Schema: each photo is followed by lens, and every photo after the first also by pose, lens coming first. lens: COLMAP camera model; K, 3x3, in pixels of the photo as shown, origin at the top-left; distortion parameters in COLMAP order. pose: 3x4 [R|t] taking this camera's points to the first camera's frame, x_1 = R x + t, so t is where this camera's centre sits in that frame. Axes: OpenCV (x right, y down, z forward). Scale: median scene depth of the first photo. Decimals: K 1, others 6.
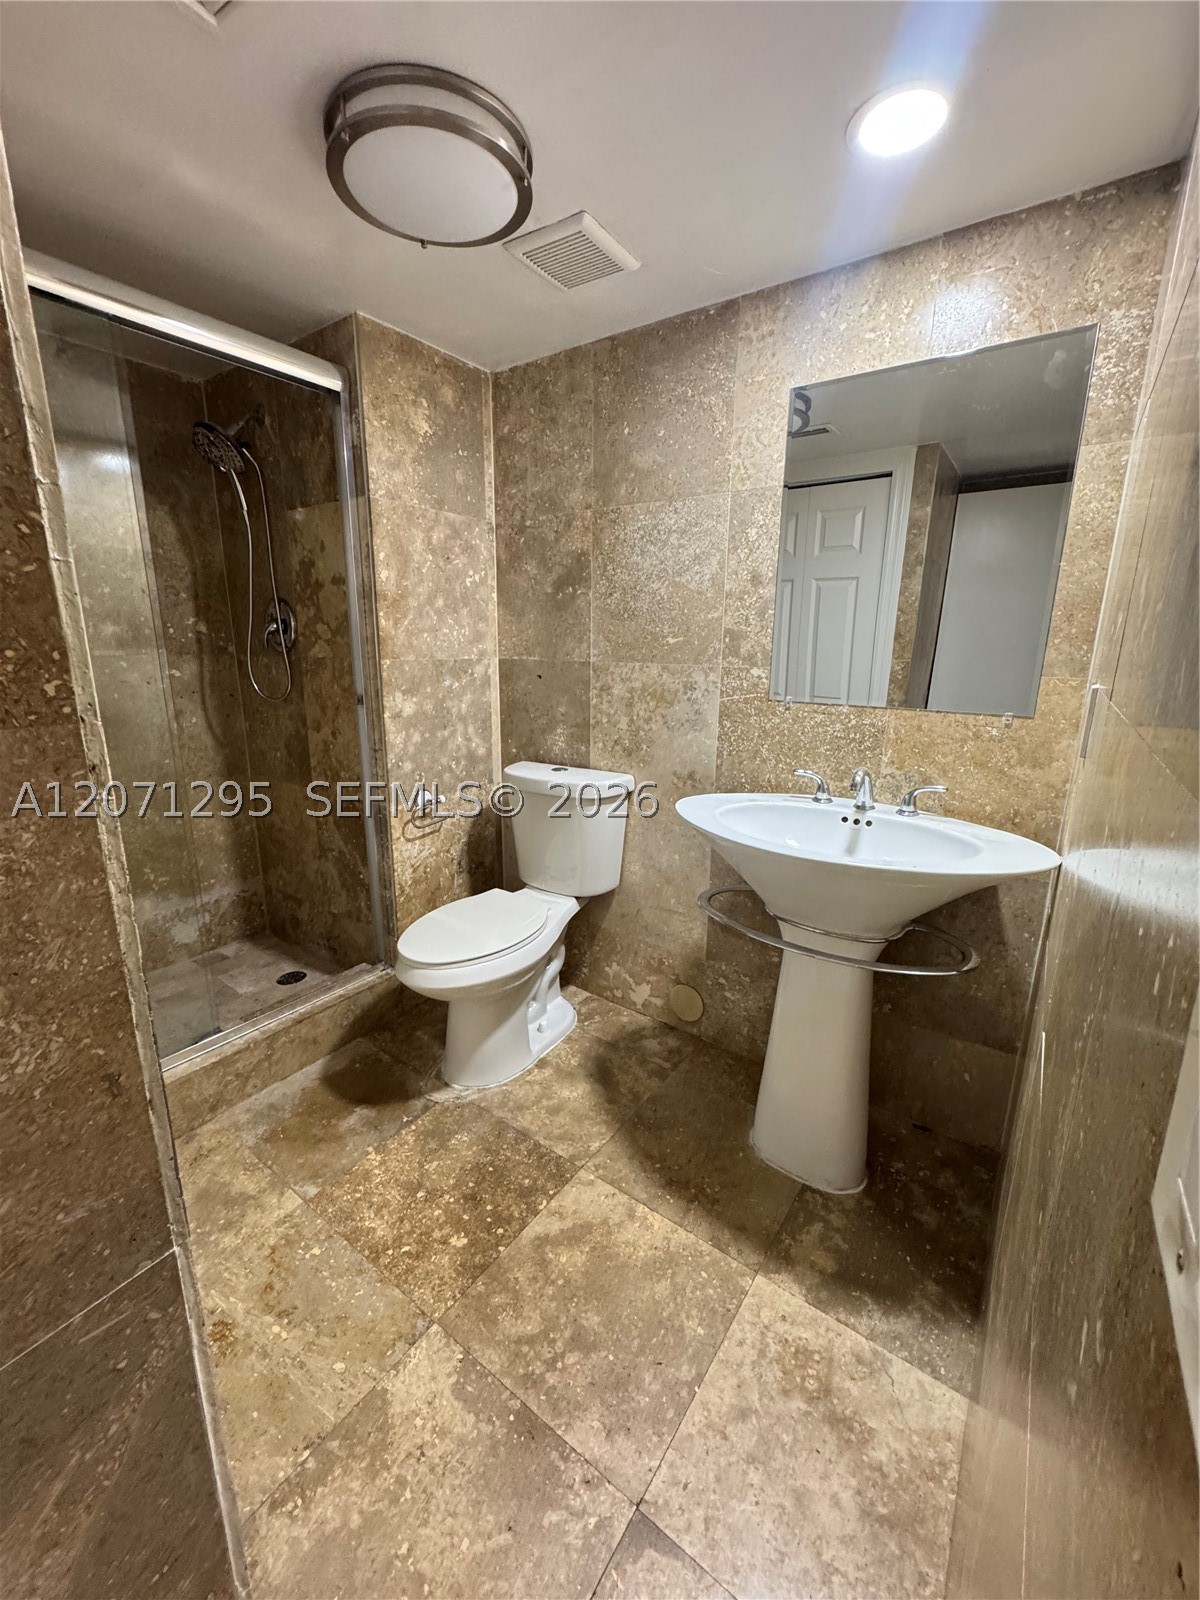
lens RADIAL K [[644.0, 0, 600.0], [0, 644.0, 800.0], [0, 0, 1]] dist [-0.002178, 0.000258]
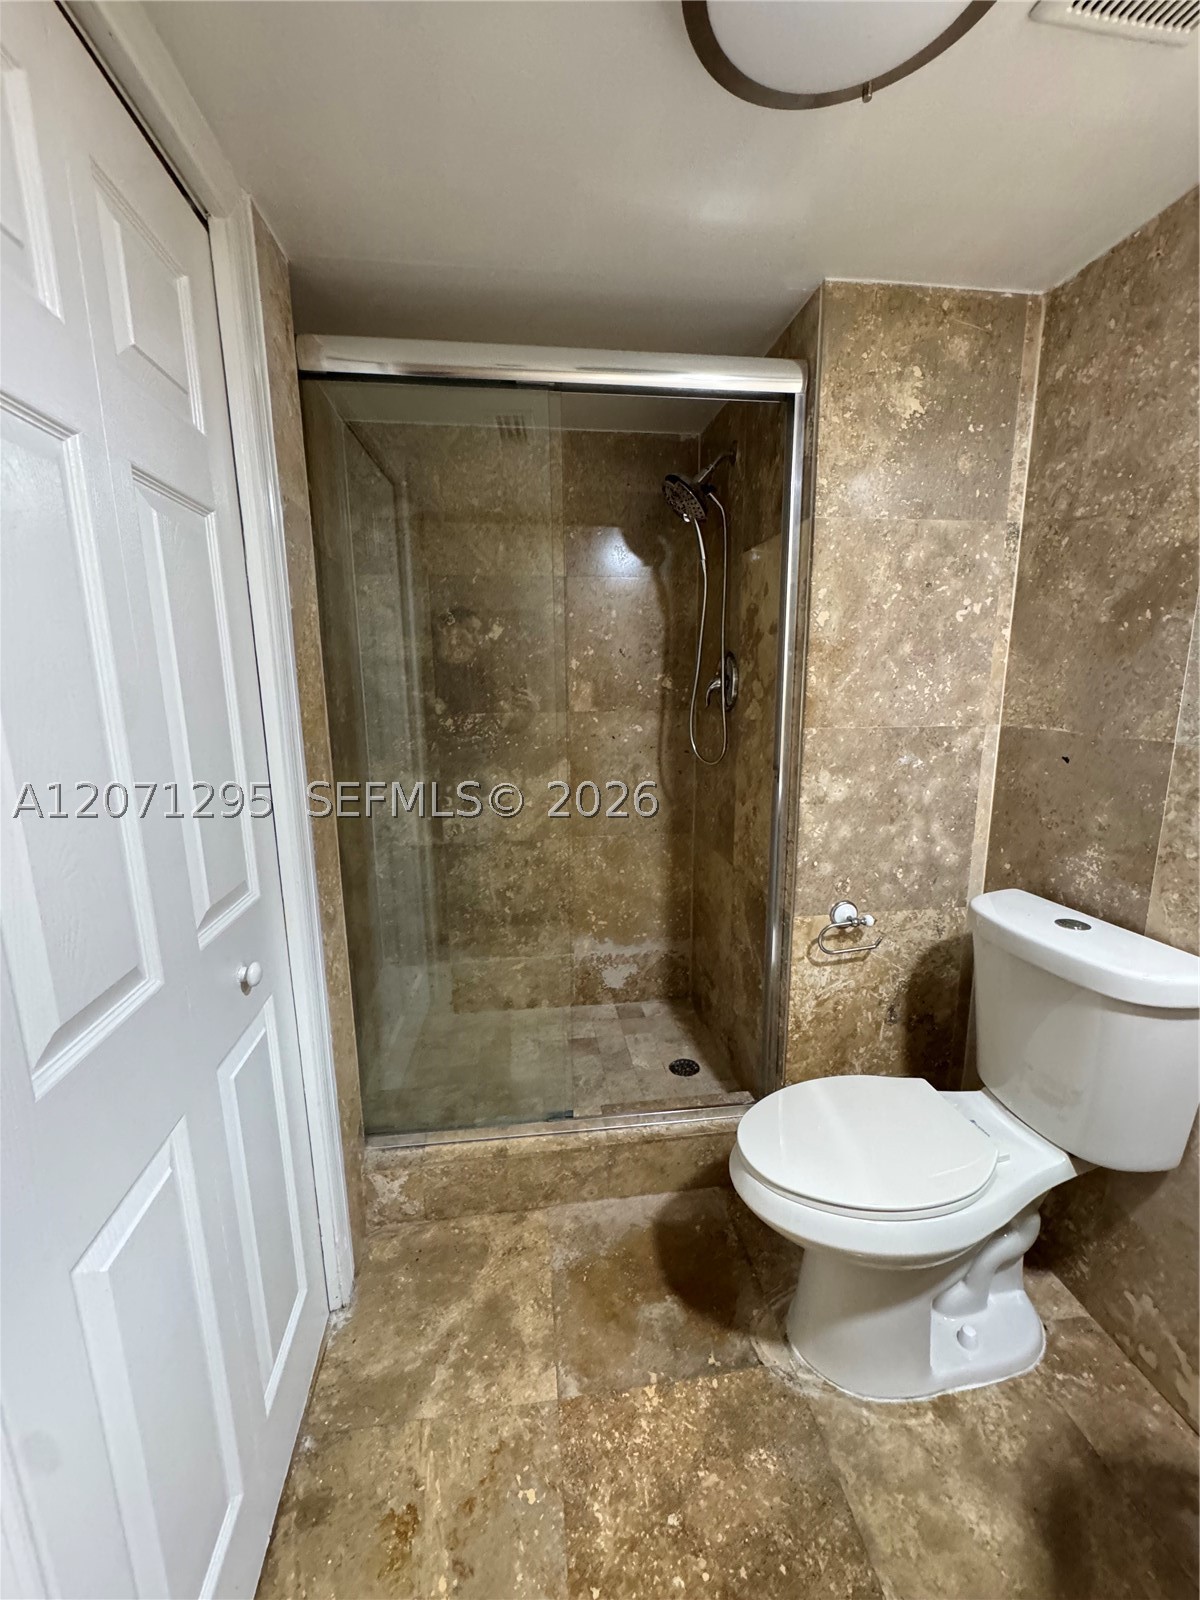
lens RADIAL K [[644.0, 0, 600.0], [0, 644.0, 800.0], [0, 0, 1]] dist [-0.002178, 0.000258]
pose [[0.687523, 0.119175, -0.716316, 0.045842], [-0.156678, 0.987552, 0.013922, -0.098318], [0.709058, 0.102660, 0.697637, 0.281481]]
